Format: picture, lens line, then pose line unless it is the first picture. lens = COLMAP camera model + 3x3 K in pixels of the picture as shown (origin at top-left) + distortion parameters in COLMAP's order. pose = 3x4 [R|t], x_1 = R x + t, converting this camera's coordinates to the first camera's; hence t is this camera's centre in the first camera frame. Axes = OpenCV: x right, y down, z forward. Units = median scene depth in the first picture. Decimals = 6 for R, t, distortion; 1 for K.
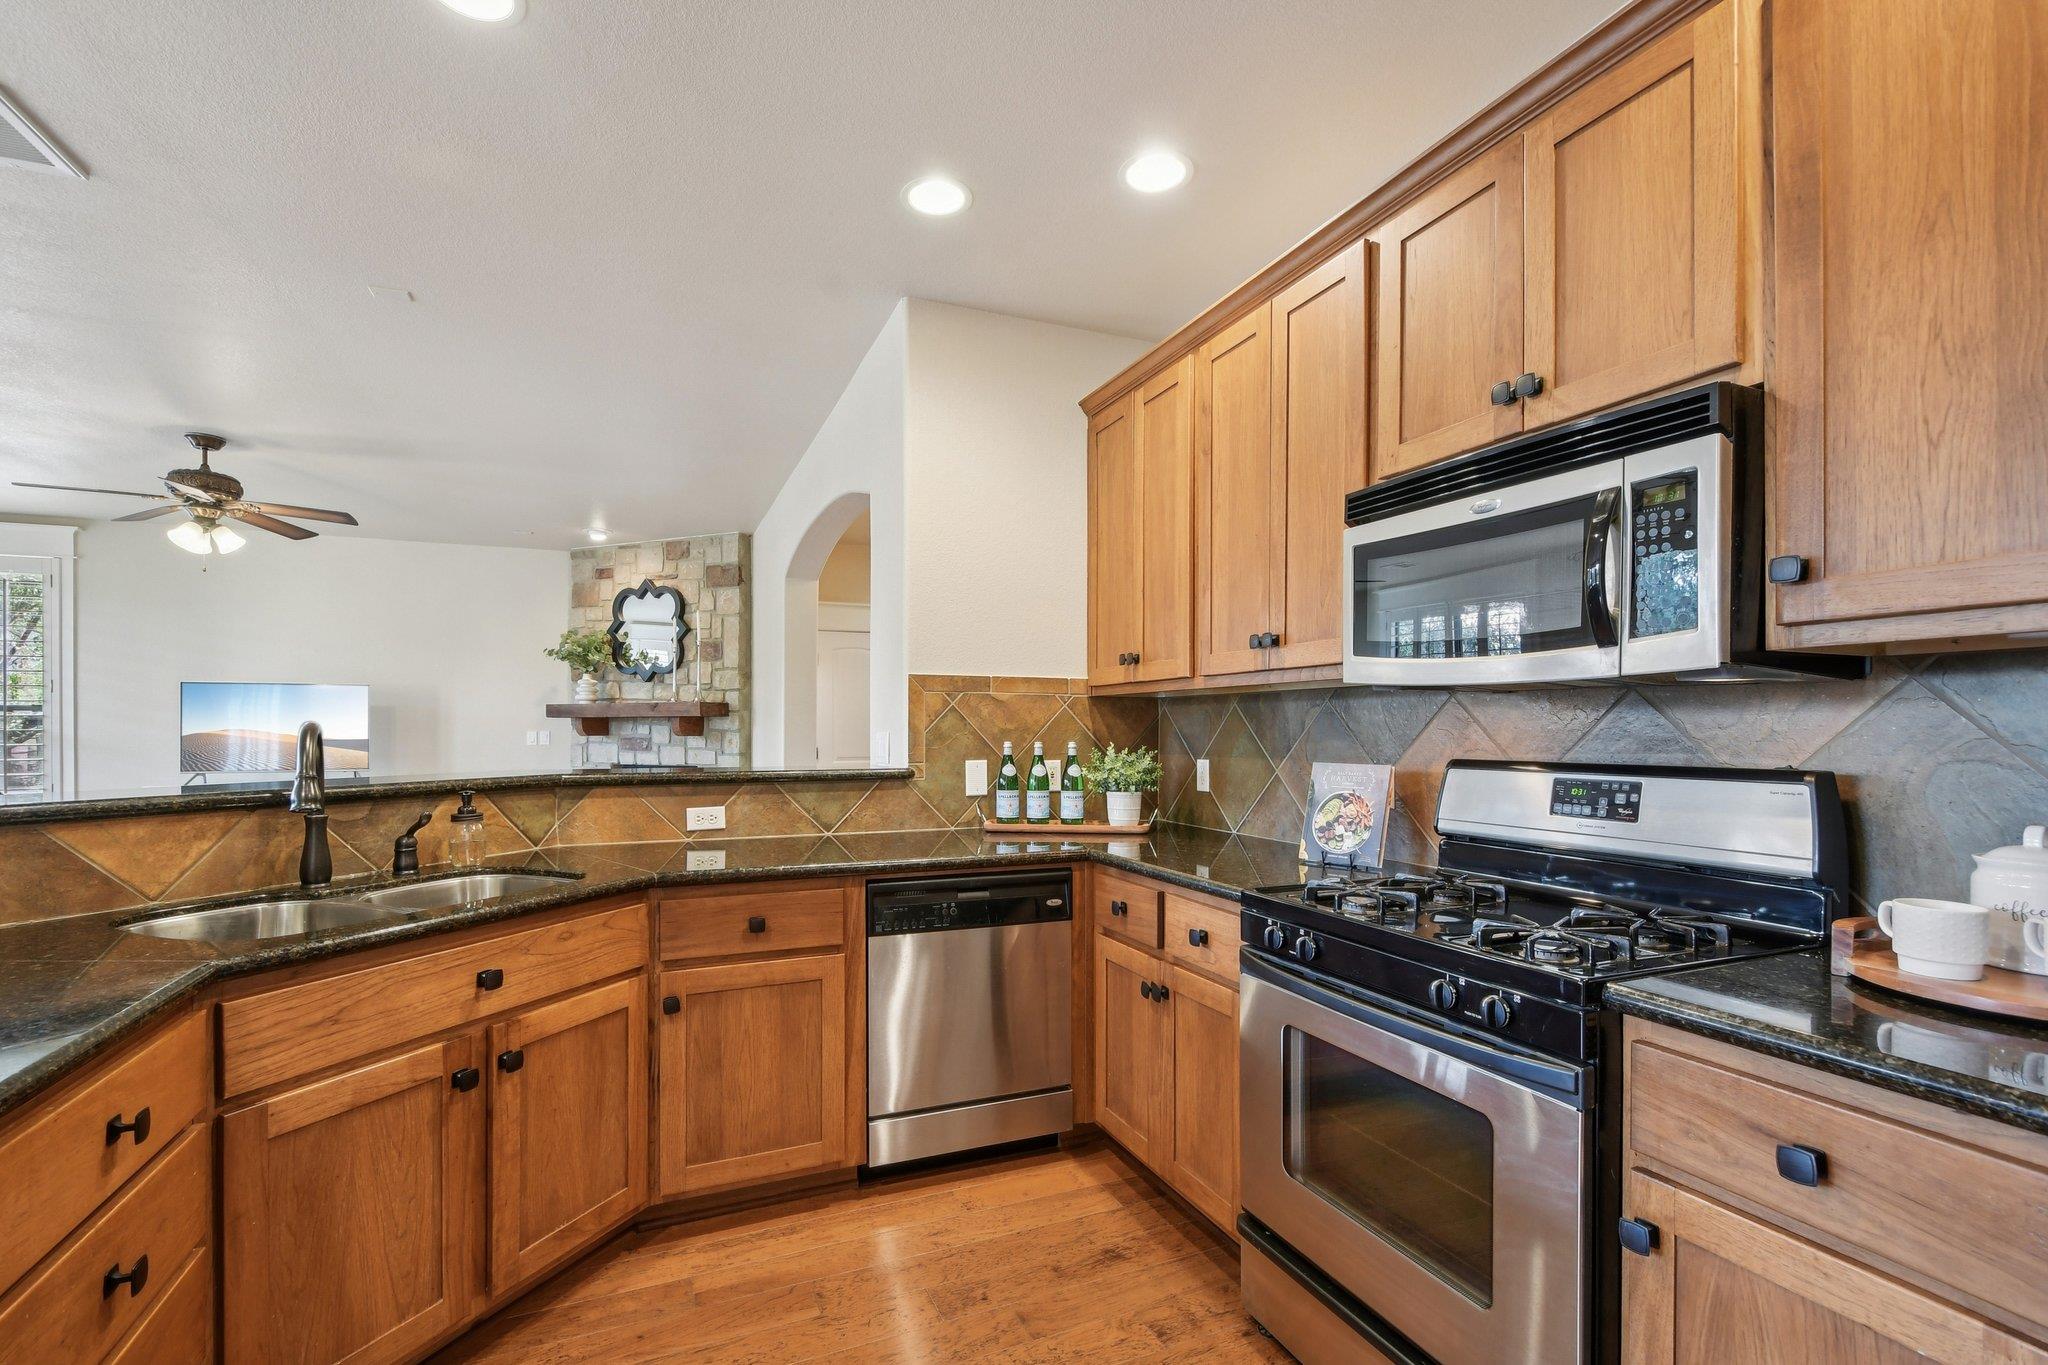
lens RADIAL K [[905.0, 0, 982.3], [0, 905.0, 730.3], [0, 0, 1]] dist [-0.001488, -0.000626]
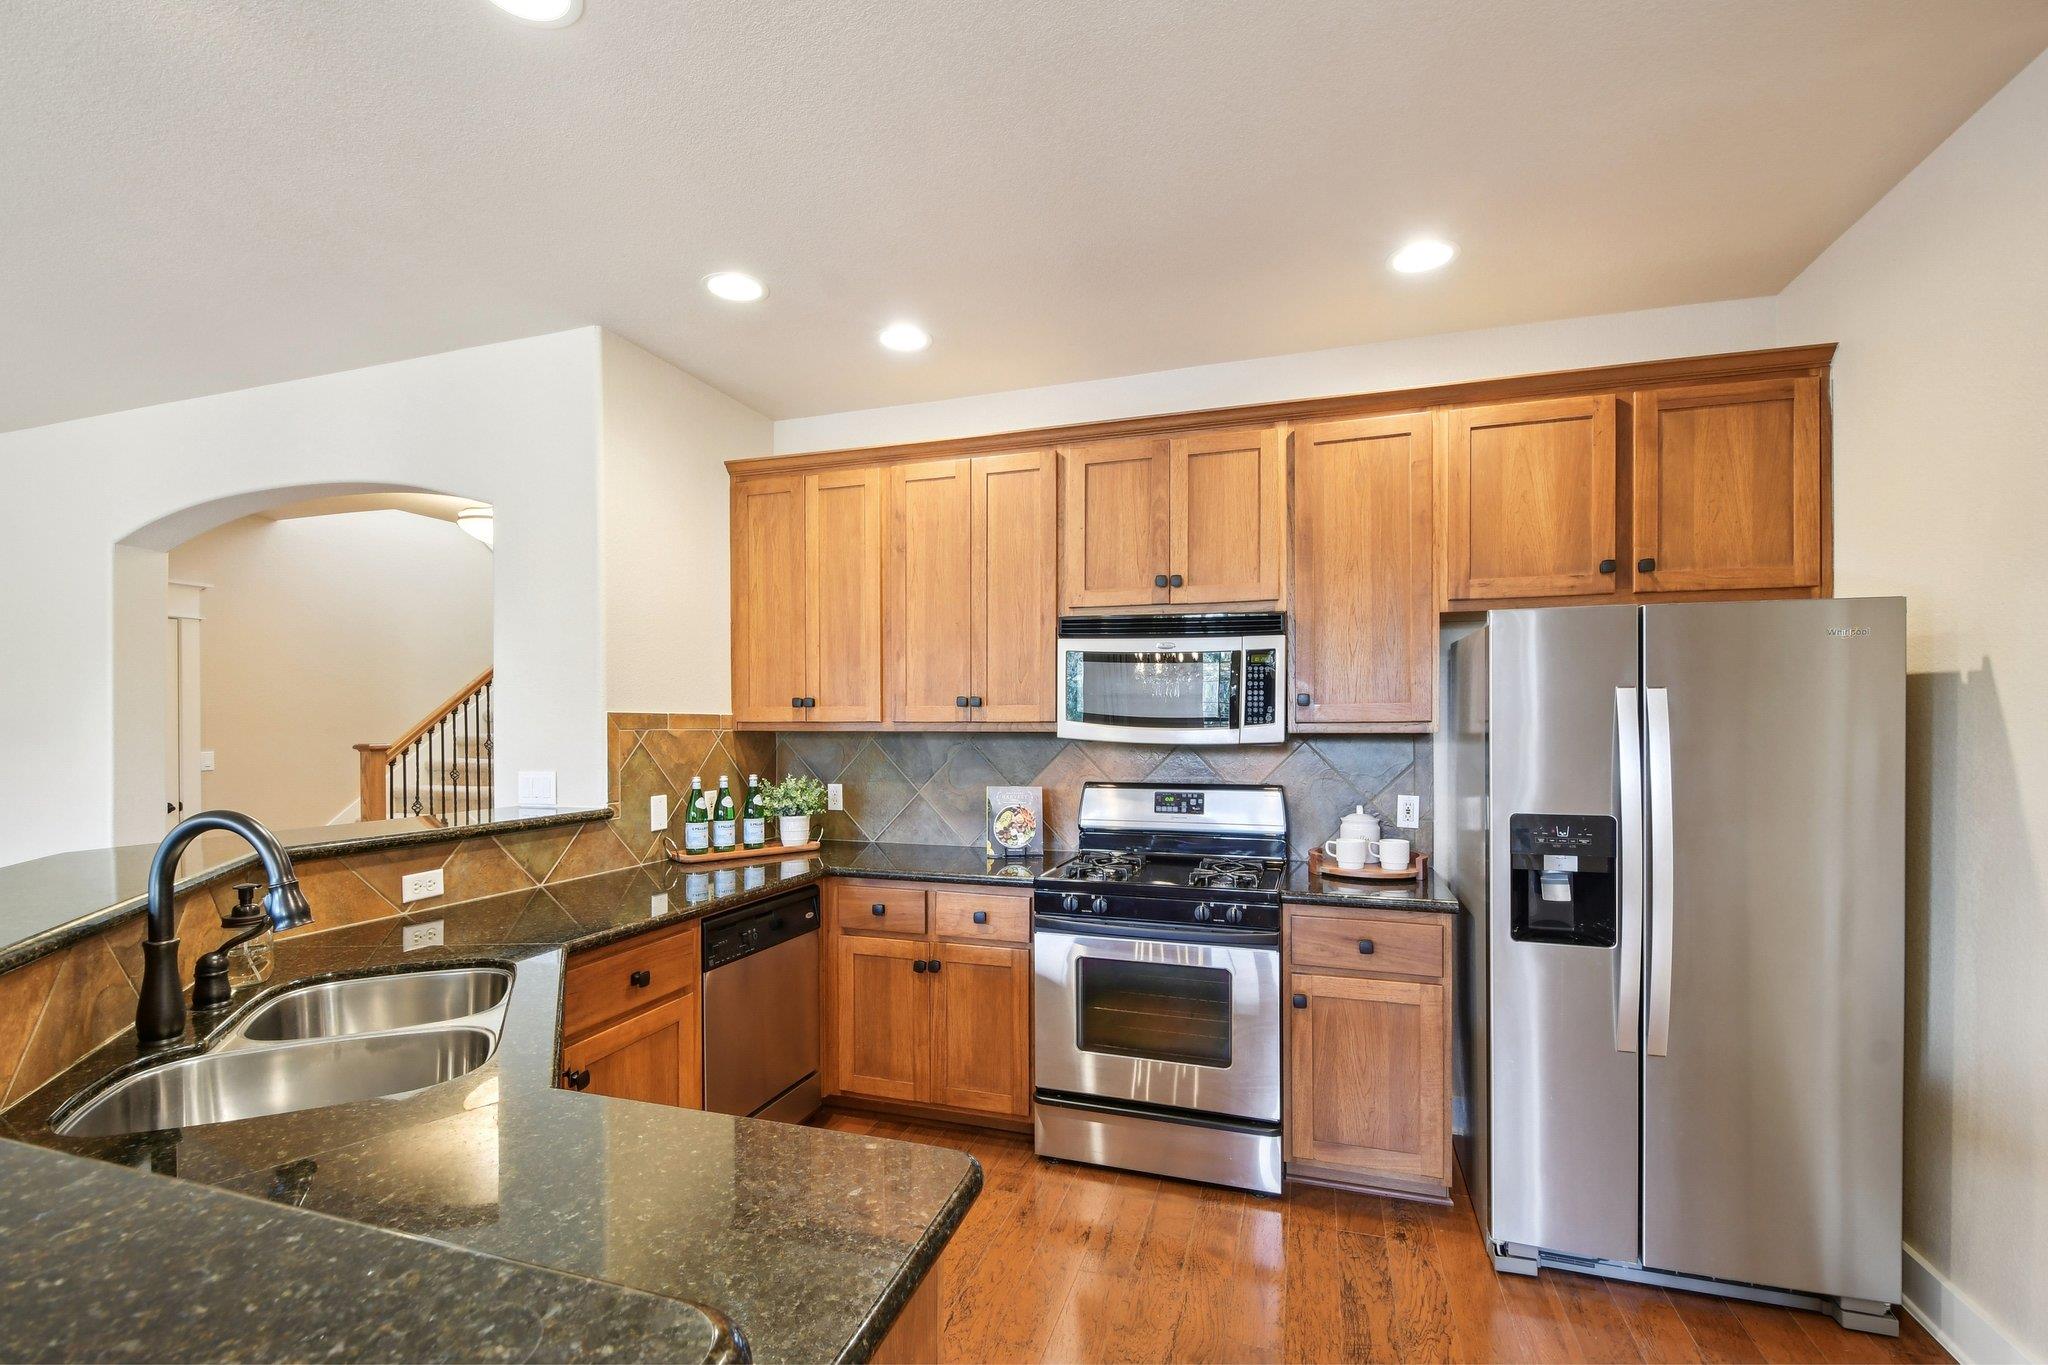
lens RADIAL K [[908.7, 0, 1003.9], [0, 908.7, 722.9], [0, 0, 1]] dist [-0.001556, -0.000677]
pose [[0.657949, 0.001262, 0.753061, -0.588883], [0.002751, 0.999988, -0.004079, -0.049621], [-0.753057, 0.004755, 0.657938, 0.030544]]
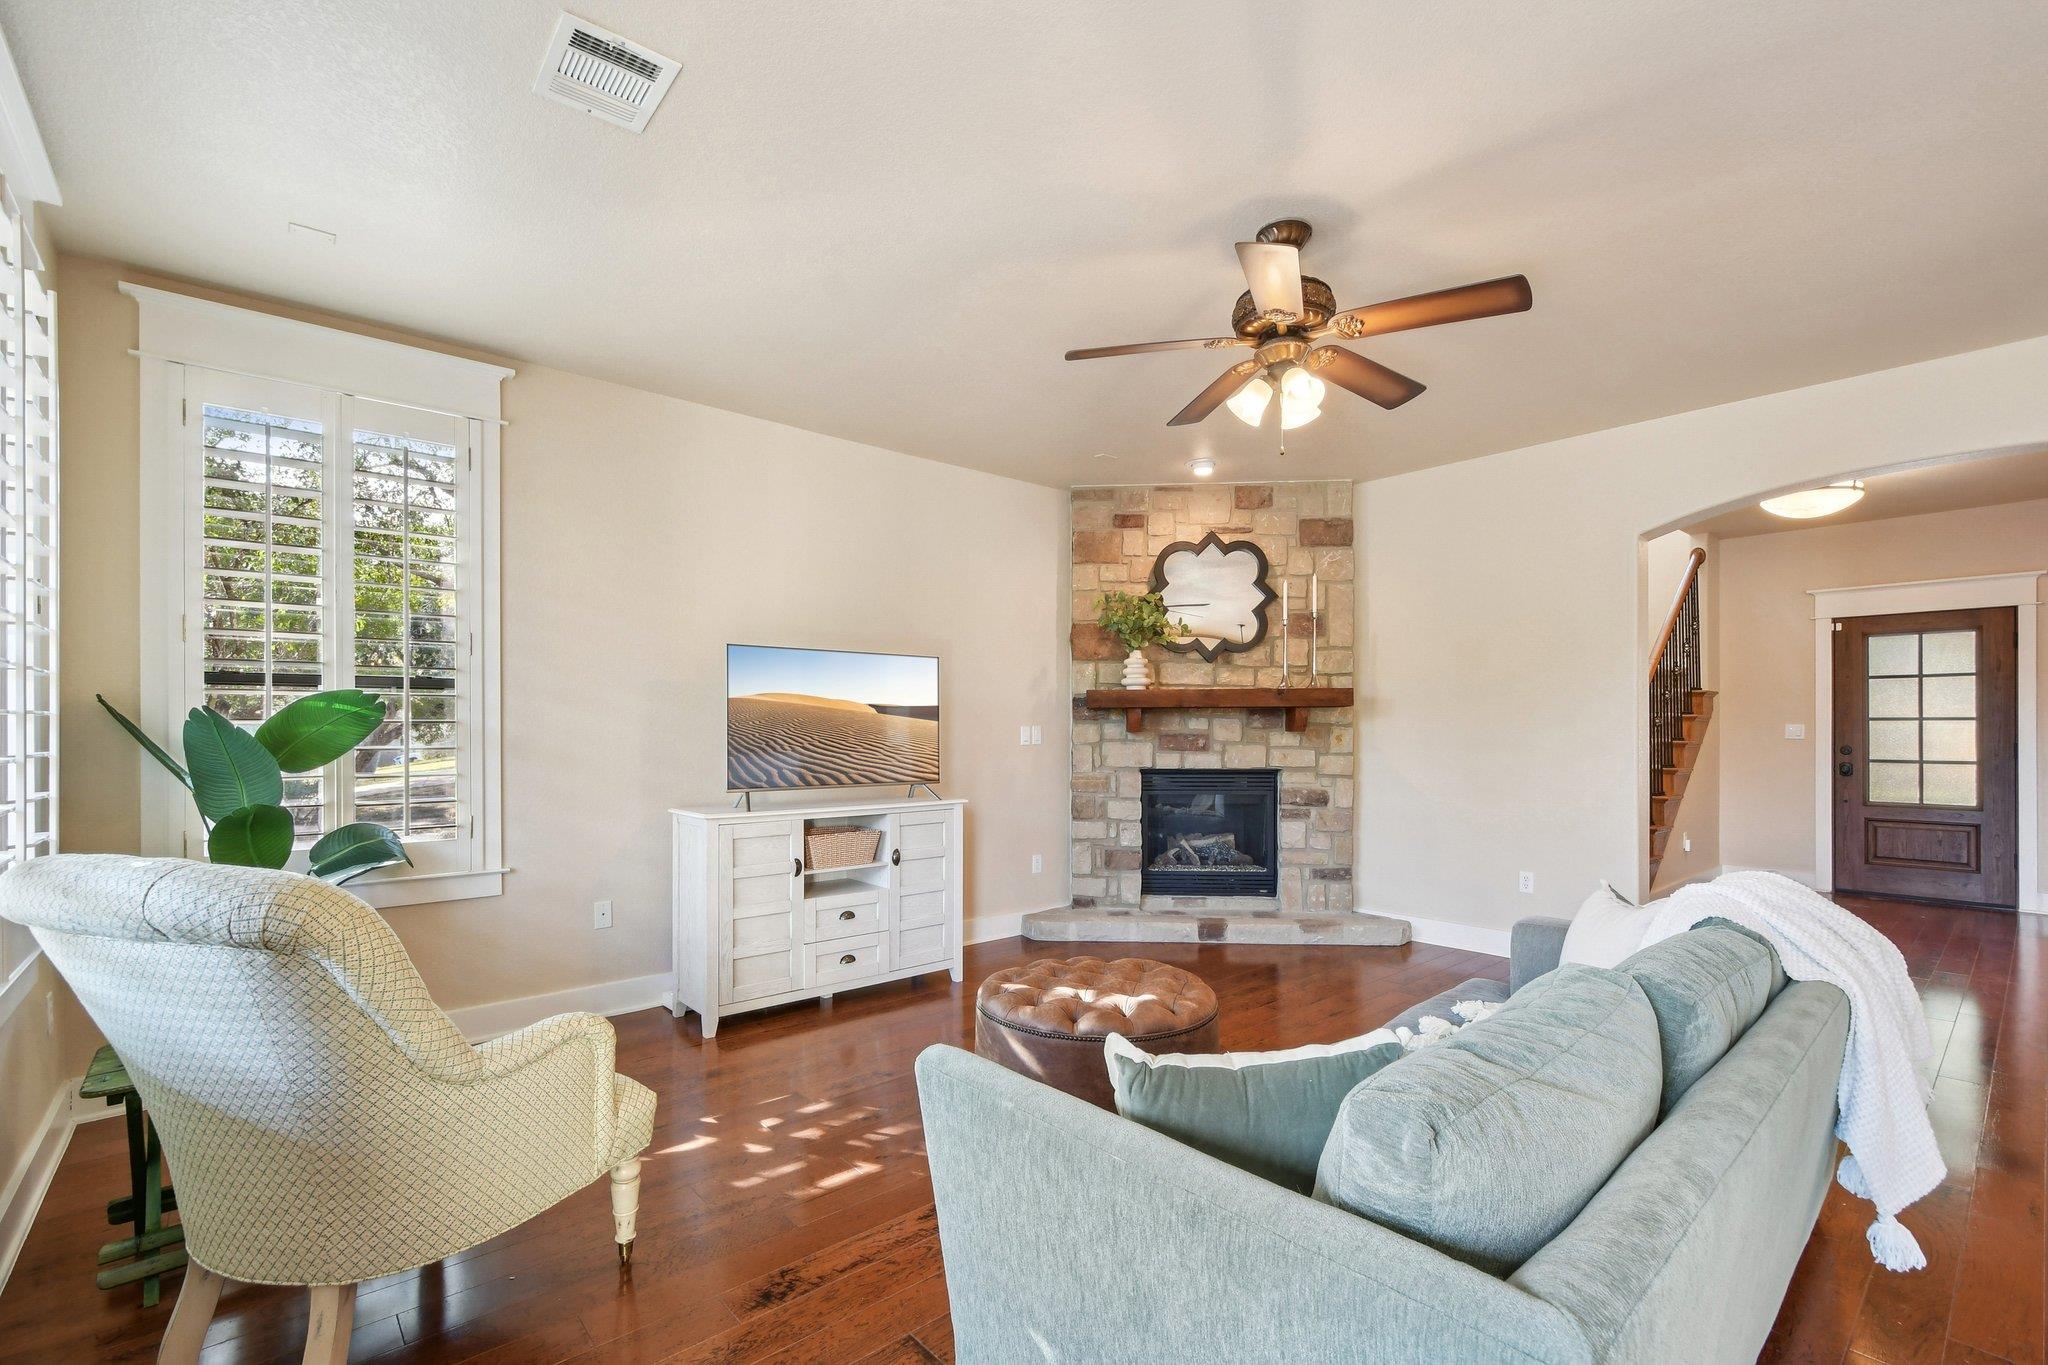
lens RADIAL K [[880.0, 0, 996.1], [0, 880.0, 732.7], [0, 0, 1]] dist [-0.000722, -0.000121]
pose [[0.949885, -0.002964, 0.312586, -2.143827], [0.002841, 0.999996, 0.000849, 0.016374], [-0.312587, 0.000082, 0.949889, 0.914921]]
